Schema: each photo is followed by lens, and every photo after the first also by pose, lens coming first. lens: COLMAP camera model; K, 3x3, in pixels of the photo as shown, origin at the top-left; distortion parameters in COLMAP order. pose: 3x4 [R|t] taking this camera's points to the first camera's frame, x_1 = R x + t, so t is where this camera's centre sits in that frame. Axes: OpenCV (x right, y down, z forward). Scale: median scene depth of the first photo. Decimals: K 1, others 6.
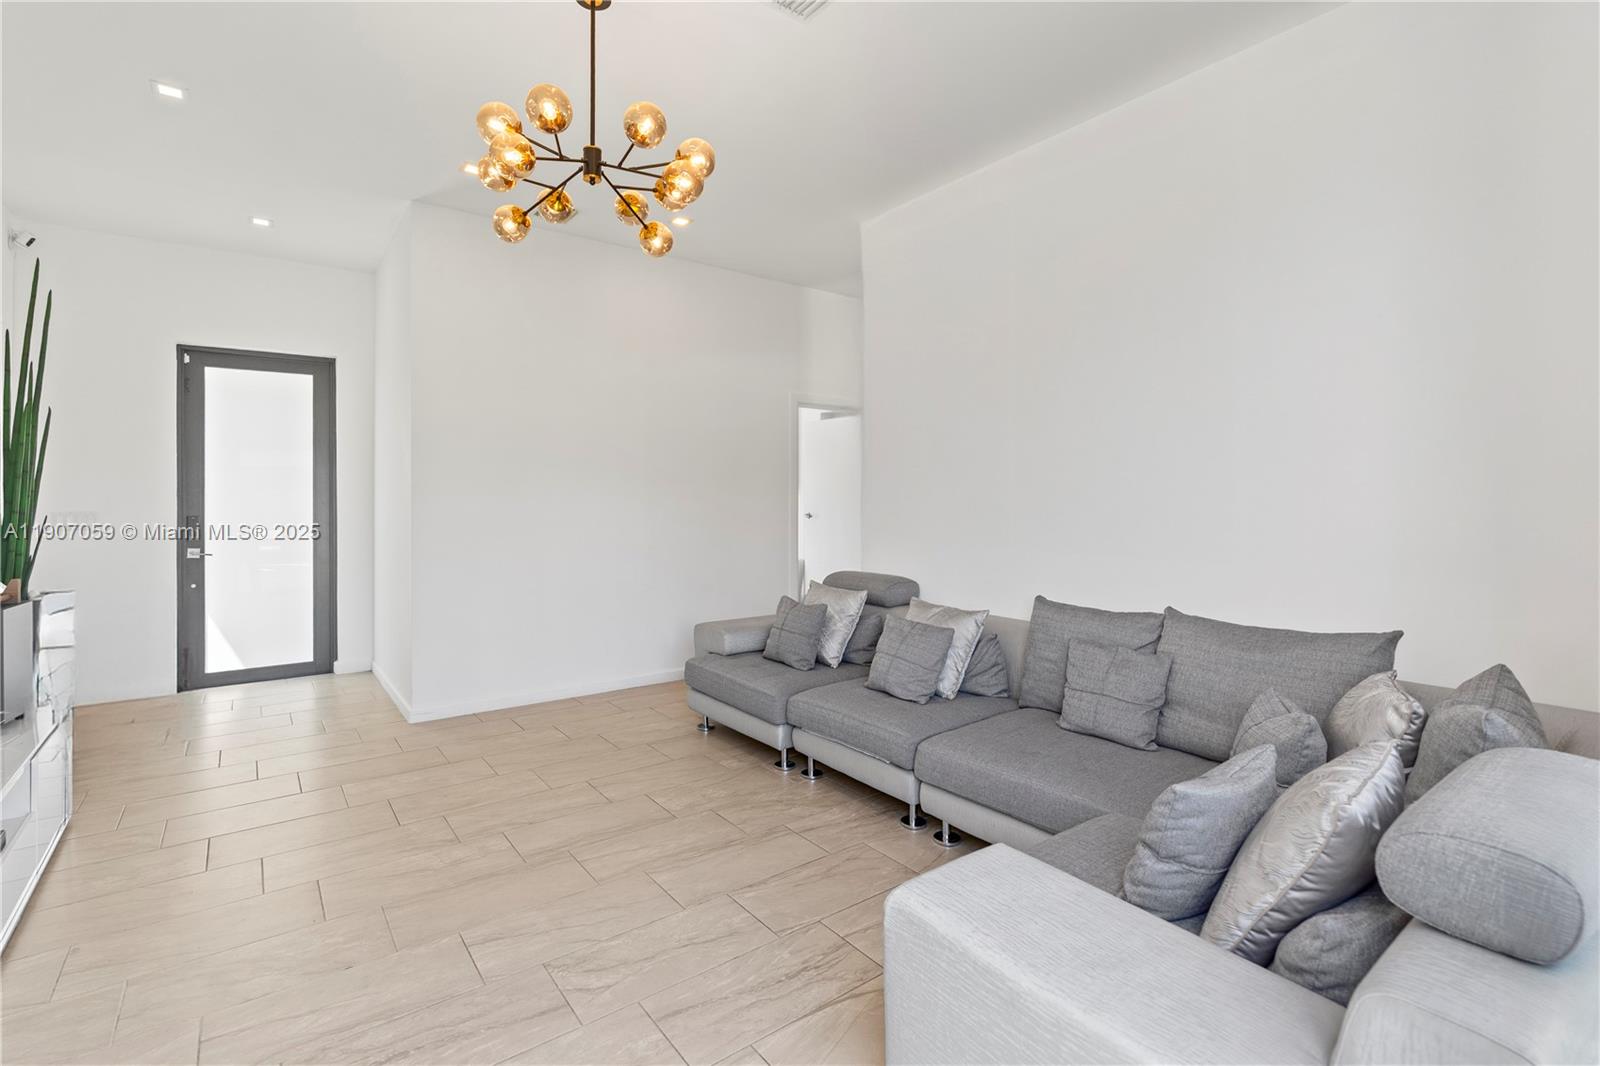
lens RADIAL K [[730.0, 0, 799.8], [0, 730.0, 519.8], [0, 0, 1]] dist [-0.005648, -0.000448]
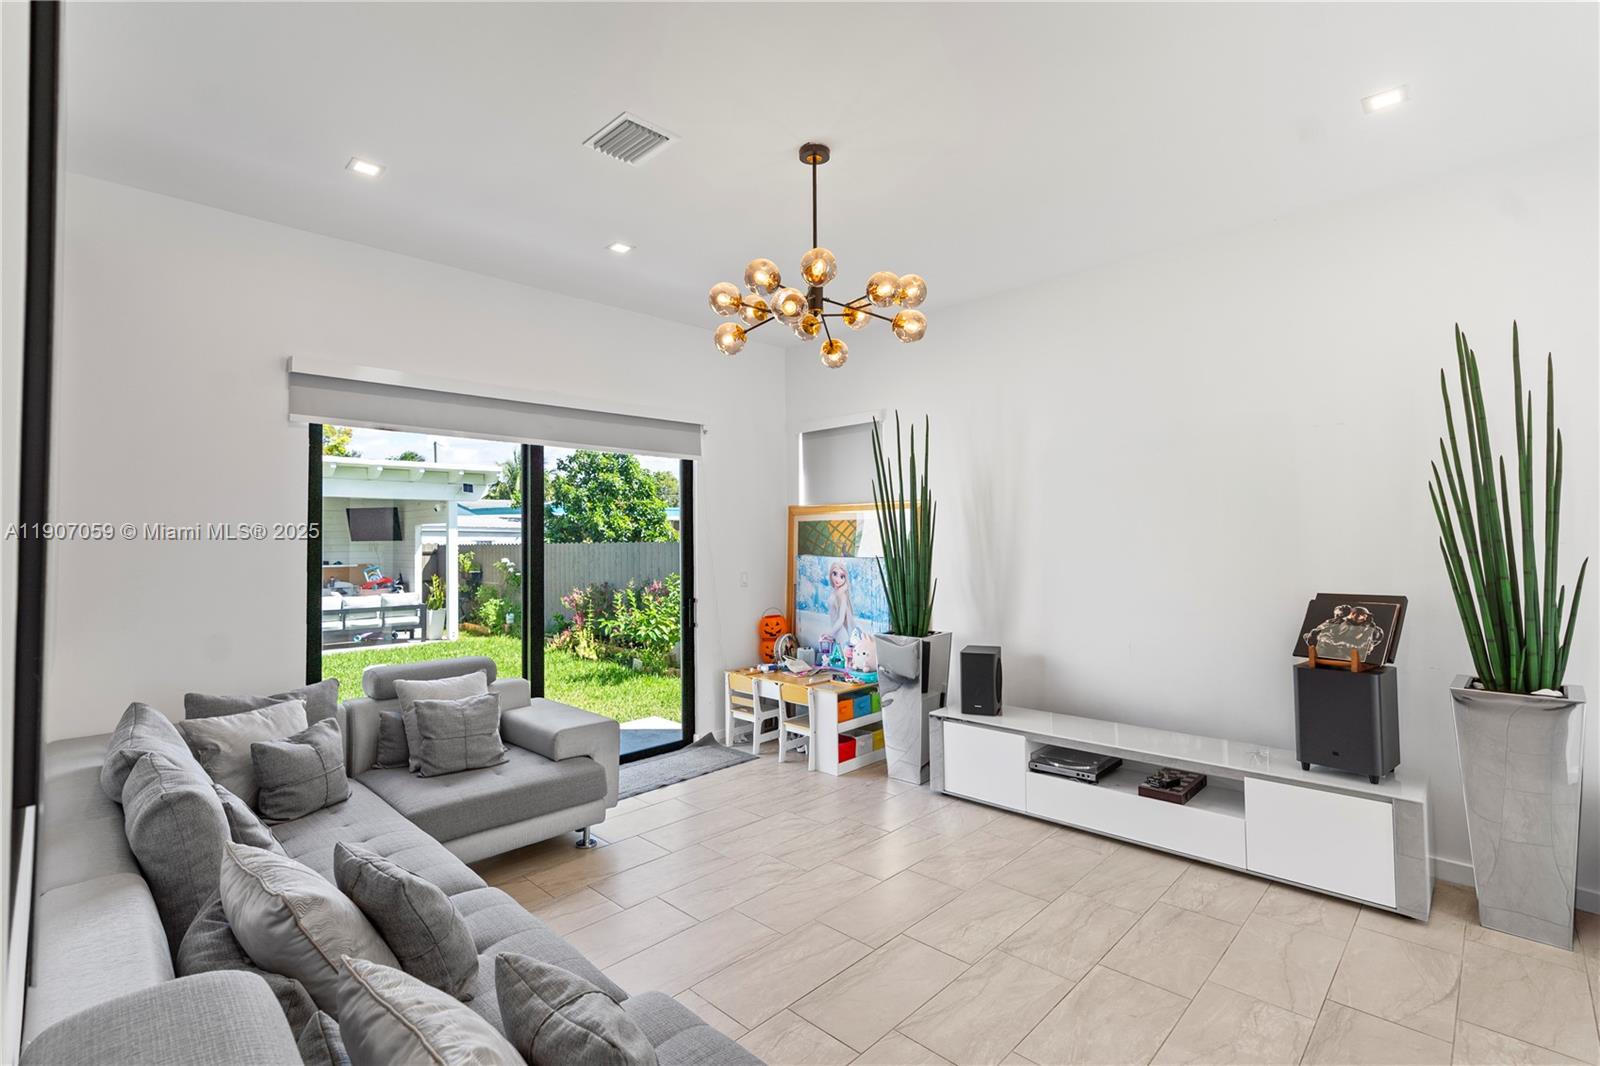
lens RADIAL K [[730.0, 0, 798.2], [0, 730.0, 528.1], [0, 0, 1]] dist [-0.005648, -0.000448]
pose [[-0.990023, 0.001906, -0.140896, -0.077673], [0.001803, 0.999998, 0.000855, -0.099711], [0.140898, 0.000592, -0.990024, 1.830448]]
